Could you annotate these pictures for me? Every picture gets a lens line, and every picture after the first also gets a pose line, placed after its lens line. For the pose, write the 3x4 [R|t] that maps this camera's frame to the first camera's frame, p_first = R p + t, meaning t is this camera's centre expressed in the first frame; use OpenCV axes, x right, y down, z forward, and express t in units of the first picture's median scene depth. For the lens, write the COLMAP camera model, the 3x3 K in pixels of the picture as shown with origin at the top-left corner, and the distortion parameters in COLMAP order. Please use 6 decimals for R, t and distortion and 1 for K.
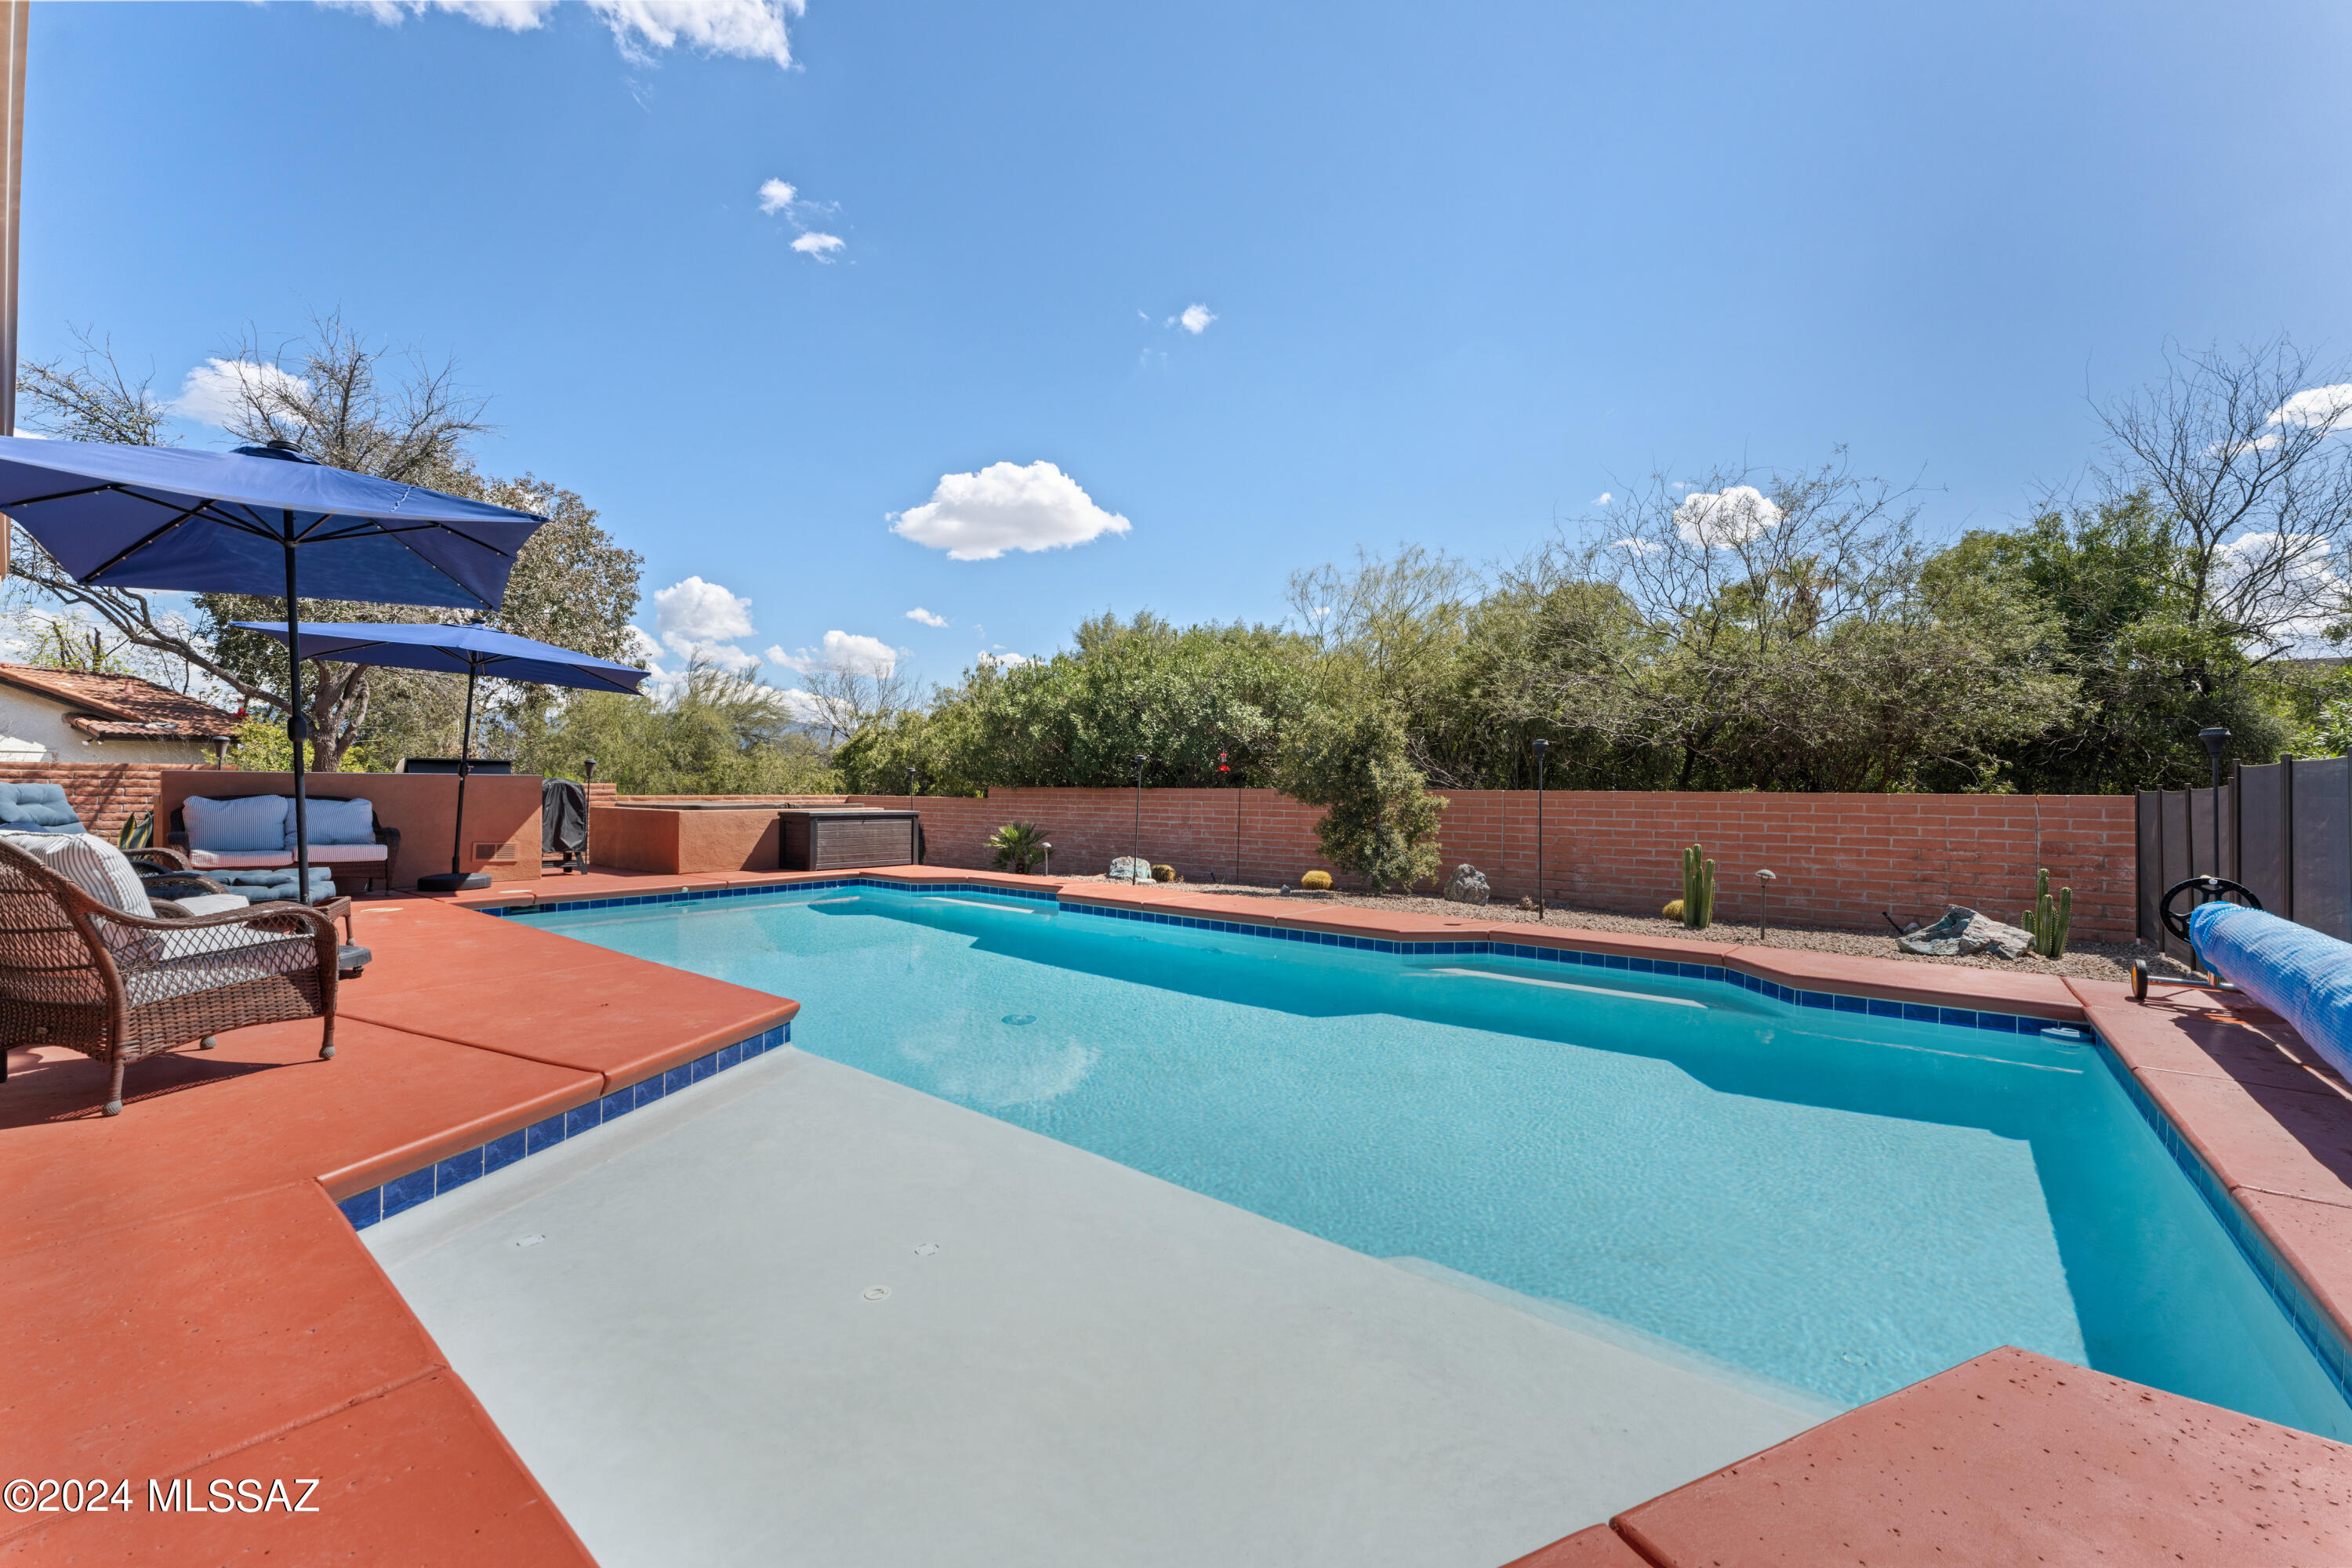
lens RADIAL K [[930.2, 0, 1176.0], [0, 930.2, 784.0], [0, 0, 1]] dist [-0.000610, -0.000075]
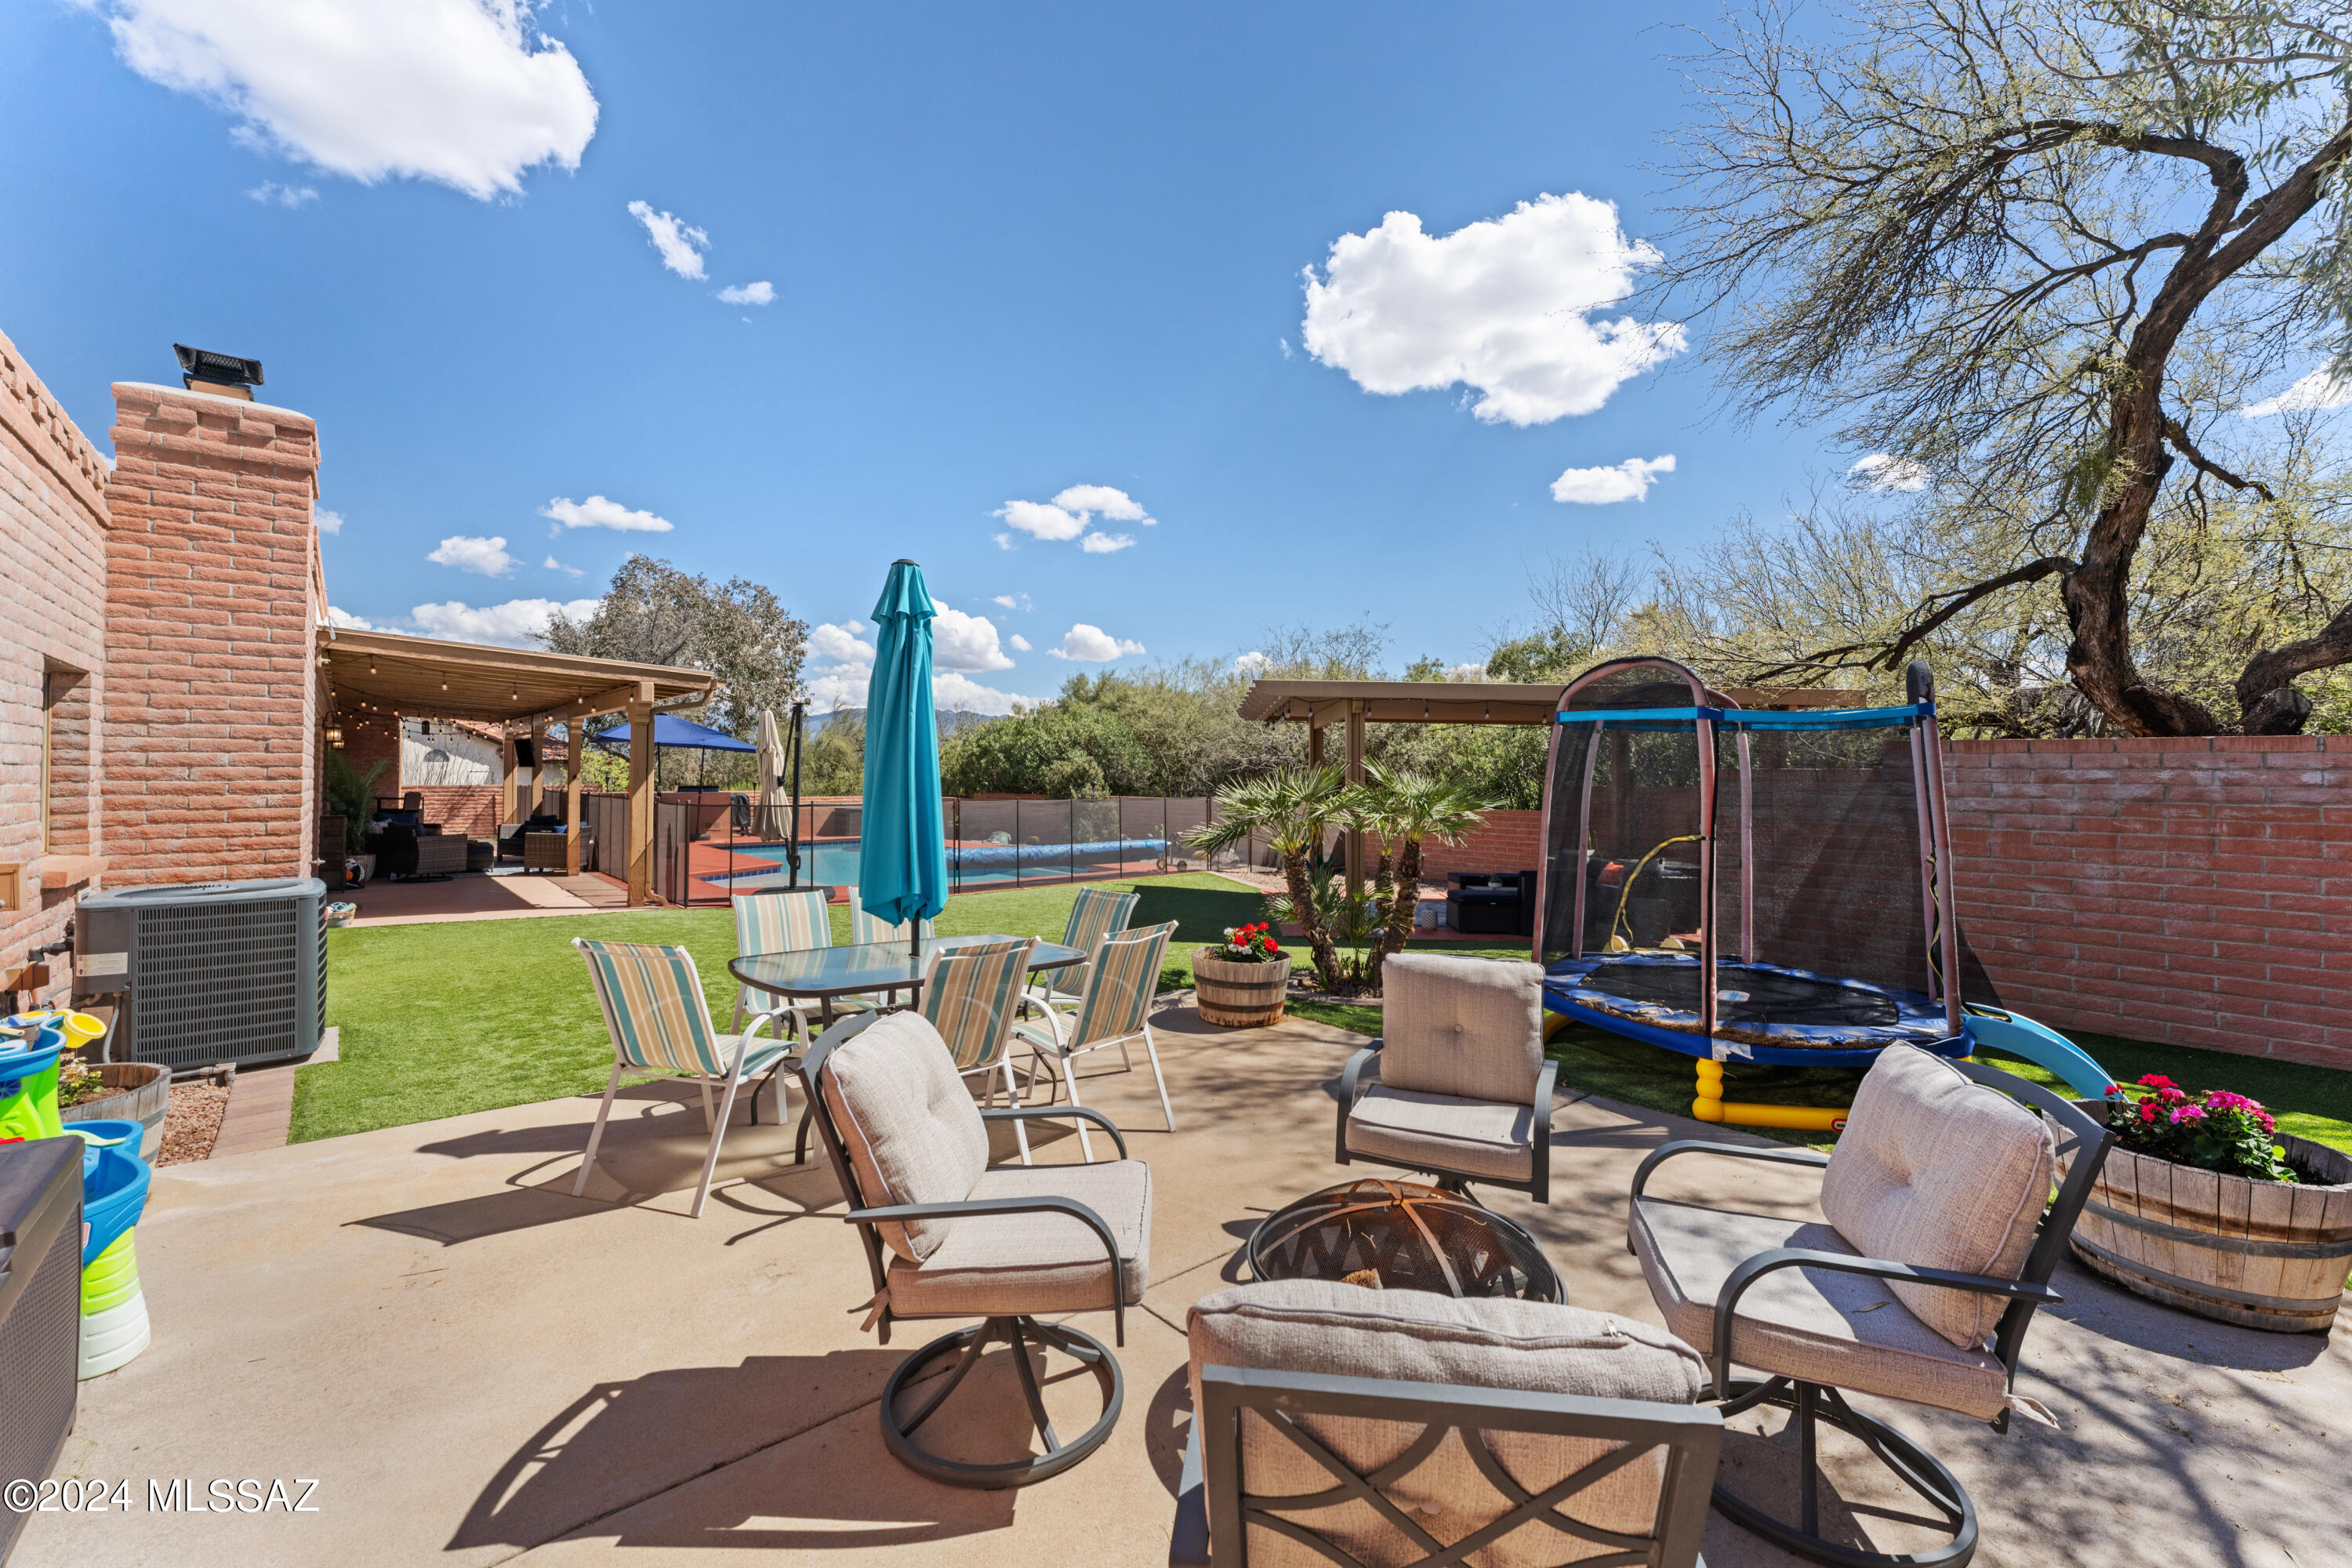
lens RADIAL K [[930.2, 0, 1176.0], [0, 930.2, 784.0], [0, 0, 1]] dist [-0.000610, -0.000075]
pose [[0.984683, 0.003383, -0.174320, 0.486123], [-0.002356, 0.999979, 0.006100, -0.026812], [0.174337, -0.005595, 0.984670, -0.646916]]
